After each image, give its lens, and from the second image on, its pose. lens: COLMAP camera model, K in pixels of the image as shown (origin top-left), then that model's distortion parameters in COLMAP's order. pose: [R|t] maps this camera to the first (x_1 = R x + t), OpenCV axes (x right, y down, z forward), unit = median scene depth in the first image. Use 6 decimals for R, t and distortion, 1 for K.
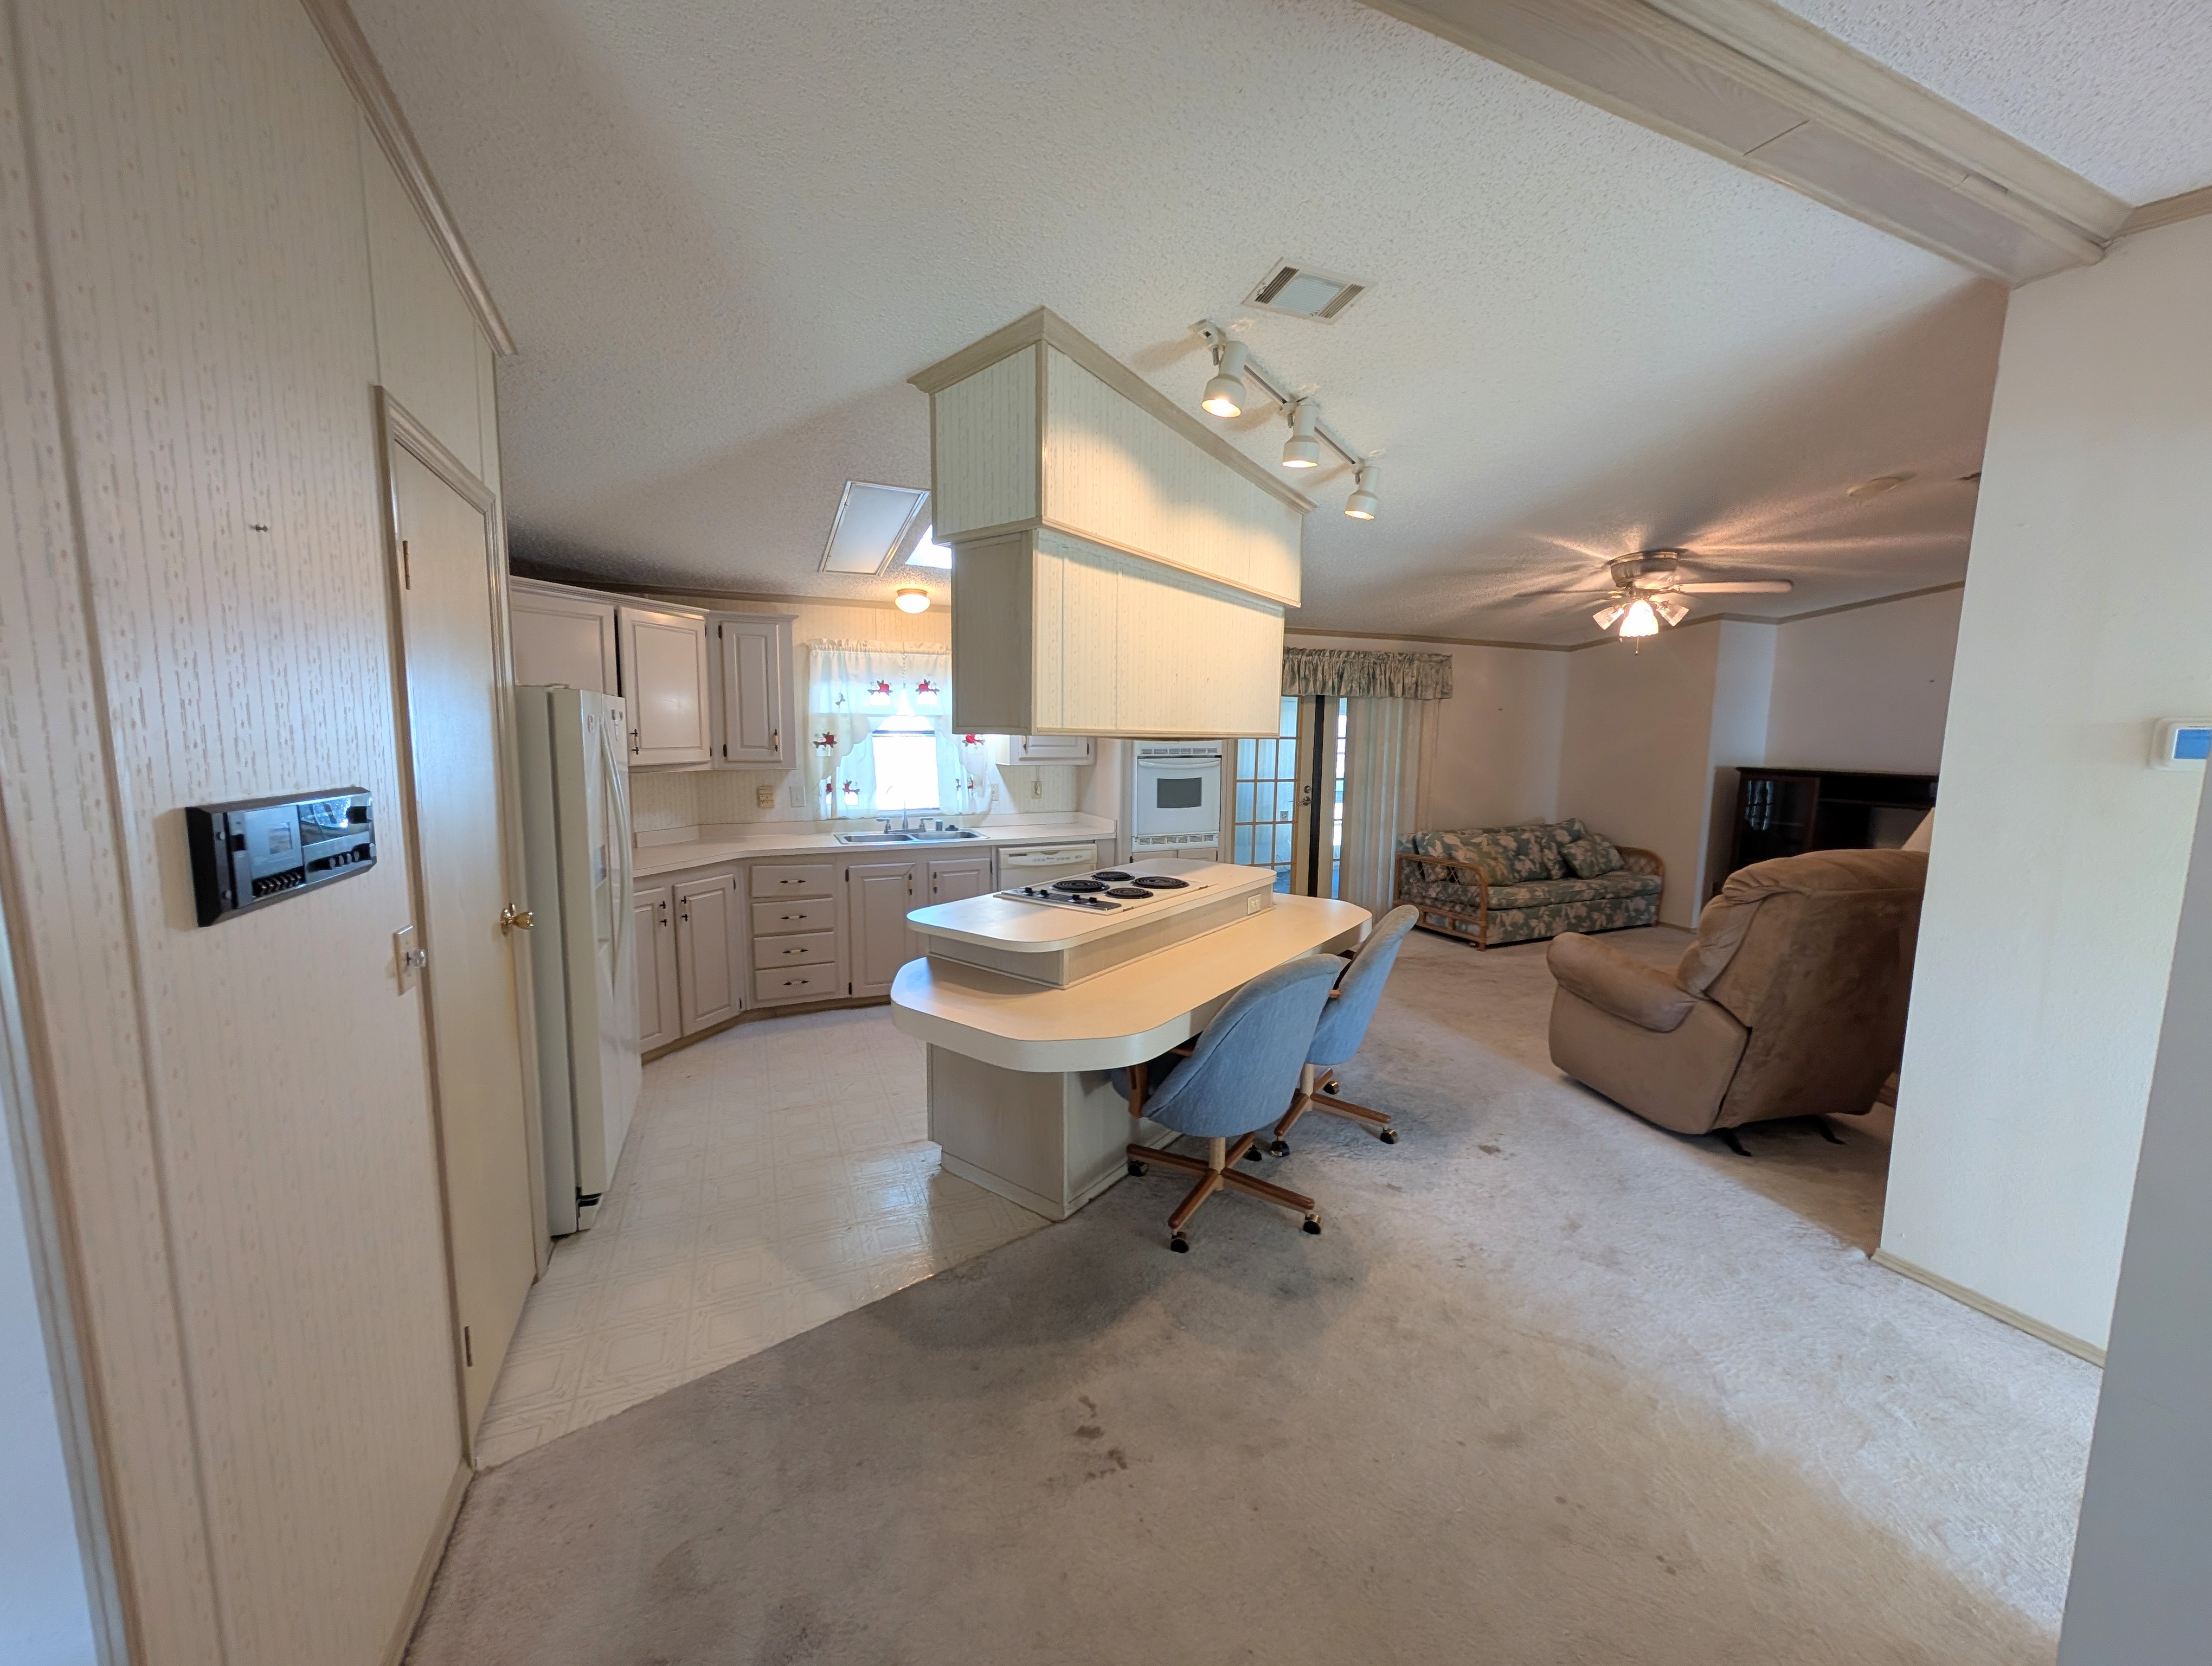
lens RADIAL K [[837.4, 0, 1106.0], [0, 837.4, 833.0], [0, 0, 1]] dist [0.001549, 0.000231]
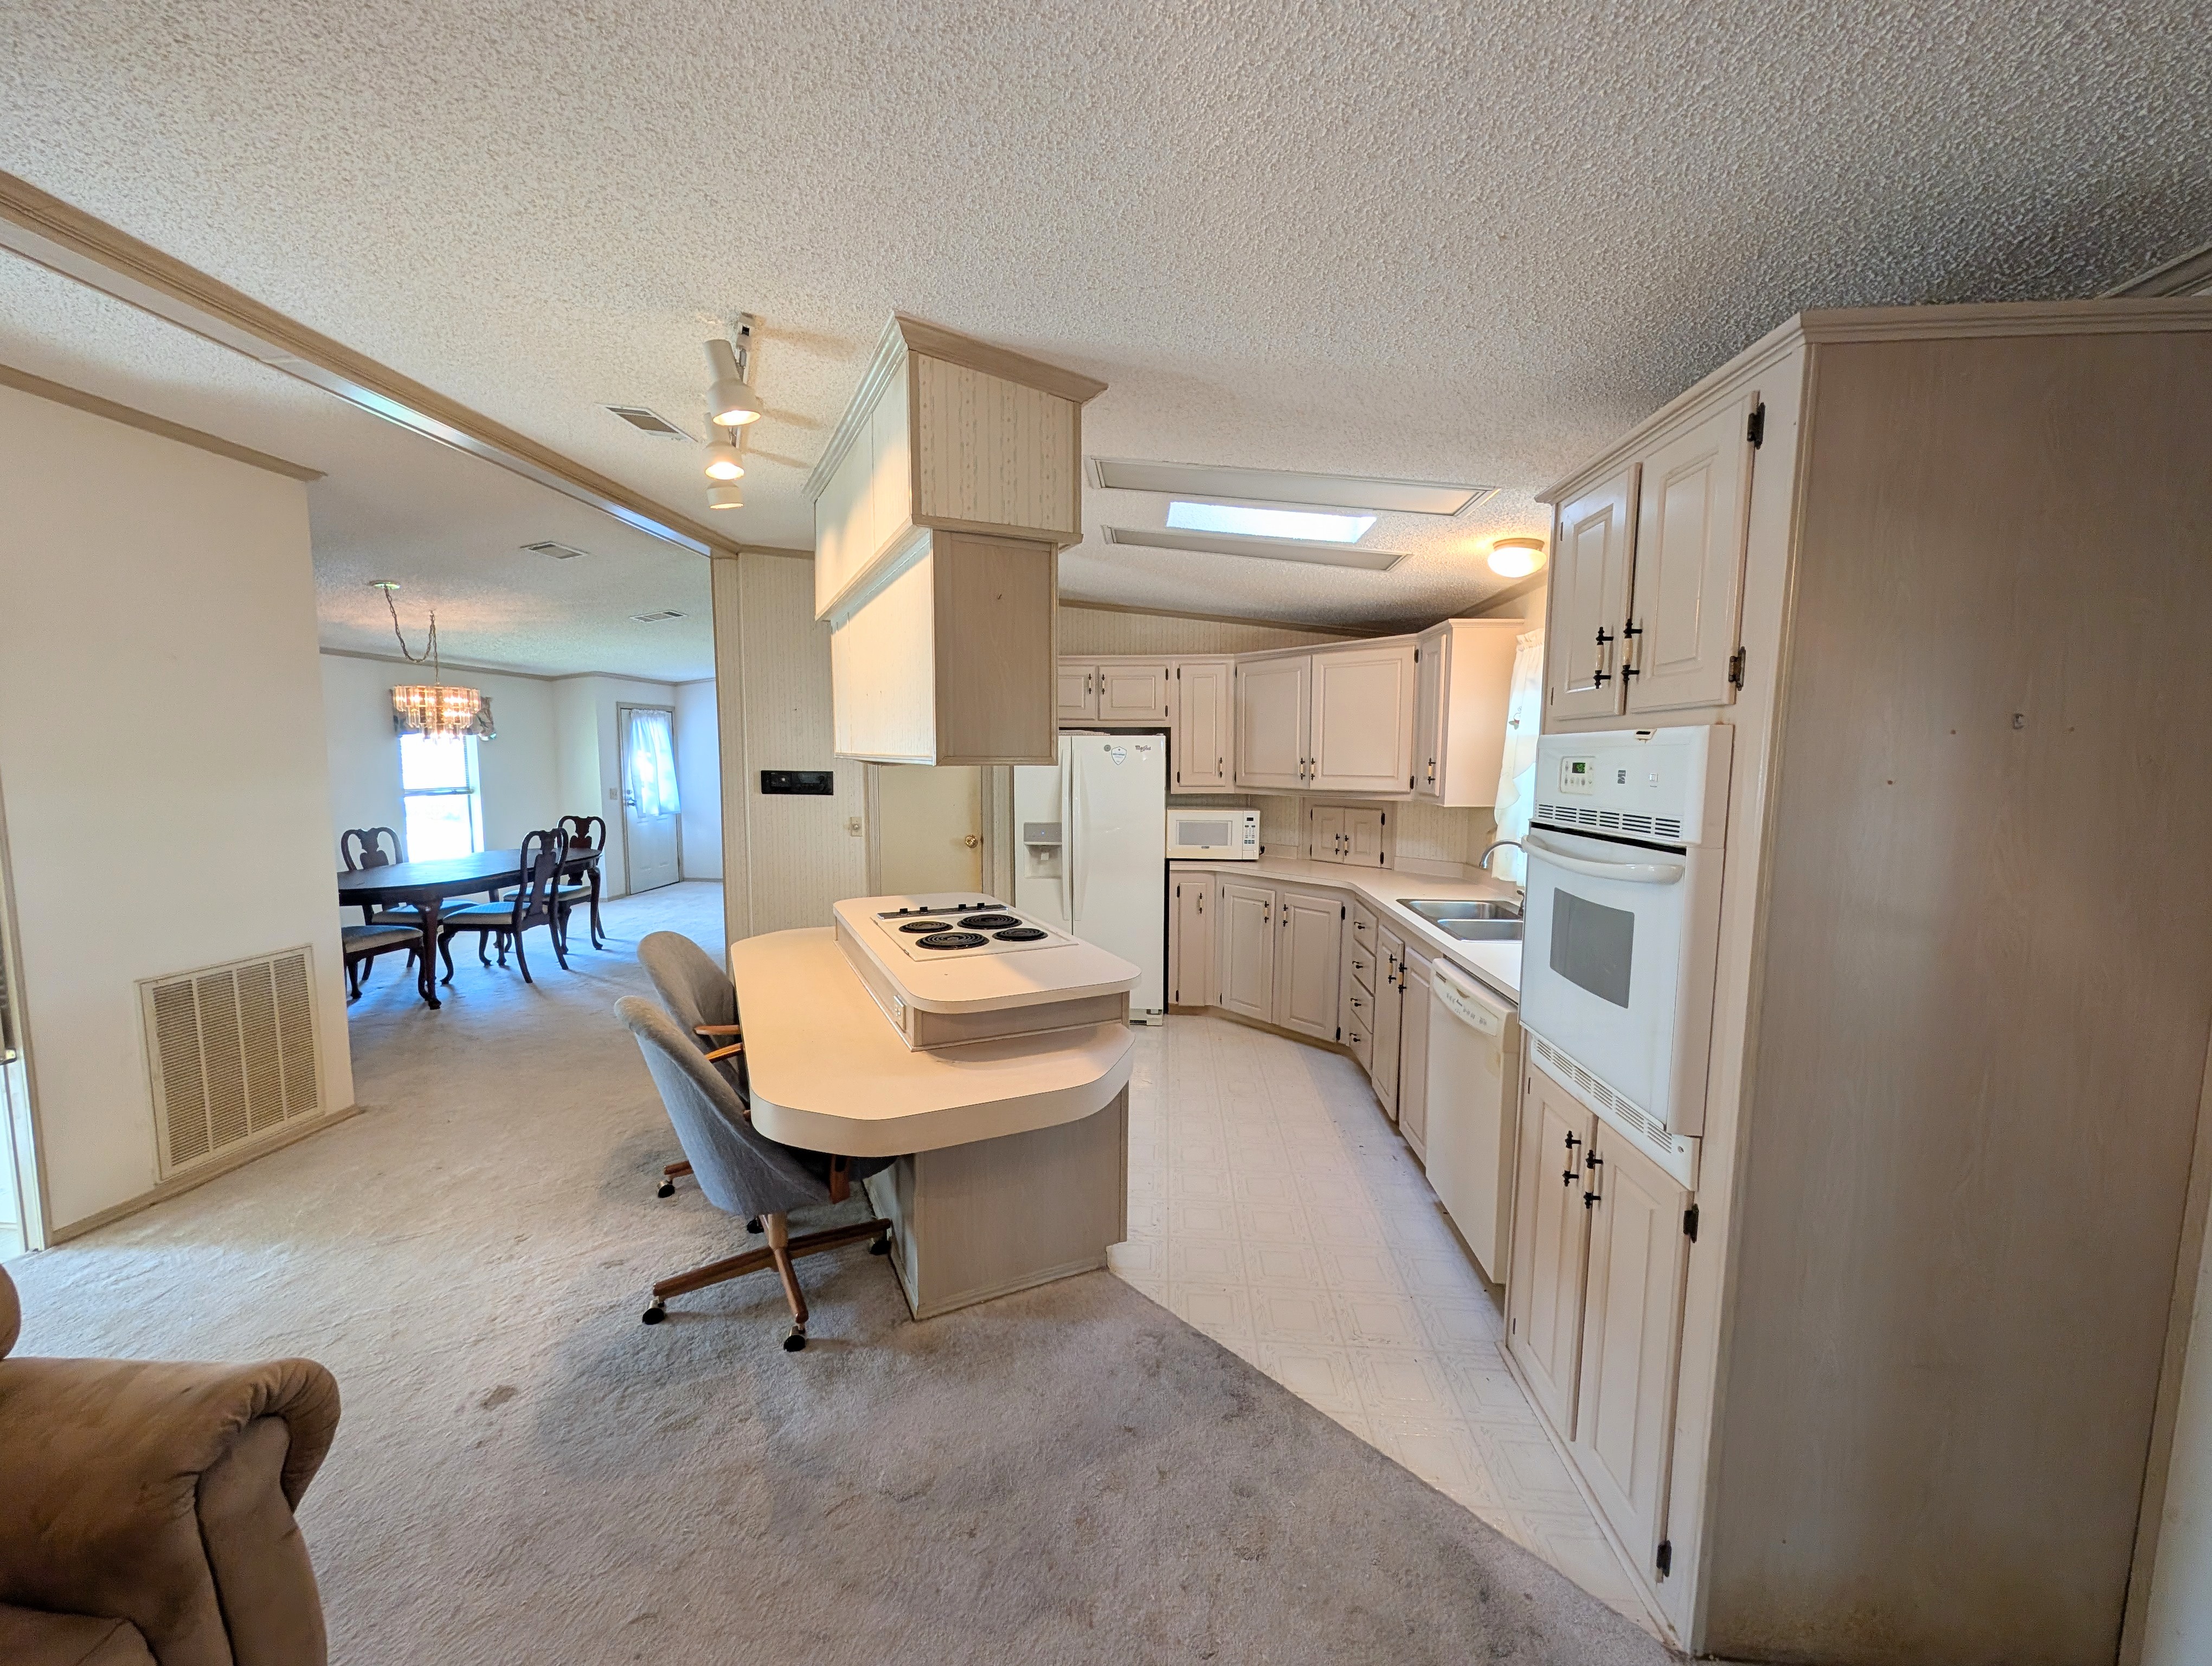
lens RADIAL K [[837.4, 0, 1106.0], [0, 837.4, 833.0], [0, 0, 1]] dist [0.001549, 0.000231]
pose [[-0.470692, 0.066631, -0.879778, 0.667259], [-0.115982, 0.983819, 0.136562, -0.164642], [0.874641, 0.166317, -0.455347, 1.400617]]
